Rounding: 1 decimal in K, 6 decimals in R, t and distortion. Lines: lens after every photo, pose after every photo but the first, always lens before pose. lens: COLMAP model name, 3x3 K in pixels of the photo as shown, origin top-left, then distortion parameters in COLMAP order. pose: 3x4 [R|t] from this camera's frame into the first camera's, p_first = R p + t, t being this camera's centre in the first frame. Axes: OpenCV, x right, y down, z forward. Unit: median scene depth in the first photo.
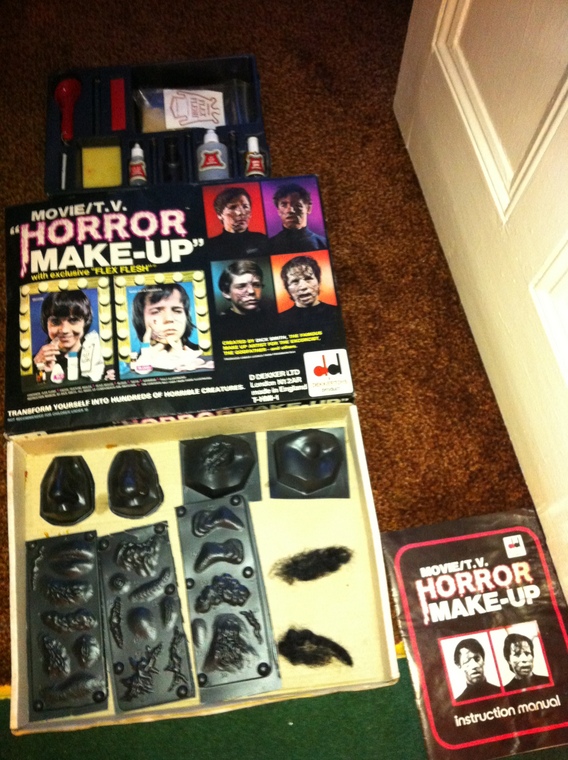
lens RADIAL K [[733.5, 0, 284.0], [0, 733.5, 380.0], [0, 0, 1]] dist [0.004495, -0.243731]
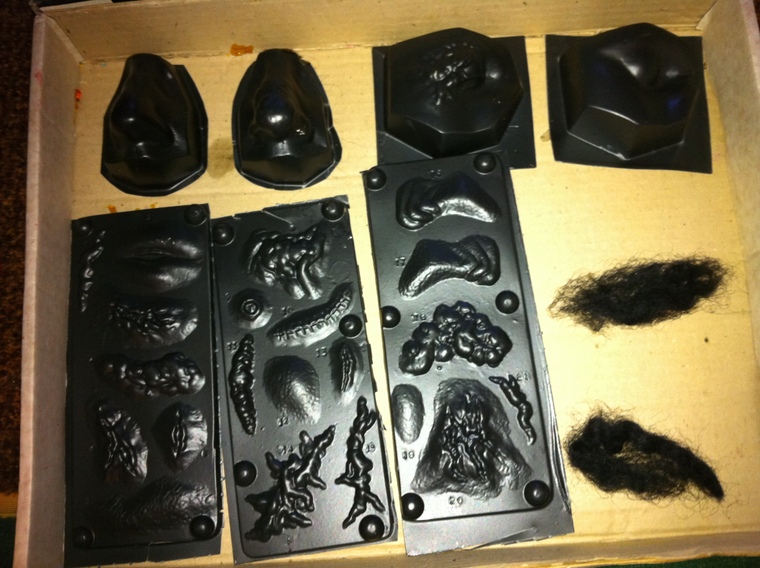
lens RADIAL K [[733.5, 0, 380.0], [0, 733.5, 284.0], [0, 0, 1]] dist [0.004495, -0.243731]
pose [[0.997283, 0.059516, -0.043416, -0.115562], [-0.050924, 0.982800, 0.177511, 0.167874], [0.053234, -0.174817, 0.983161, 0.511365]]
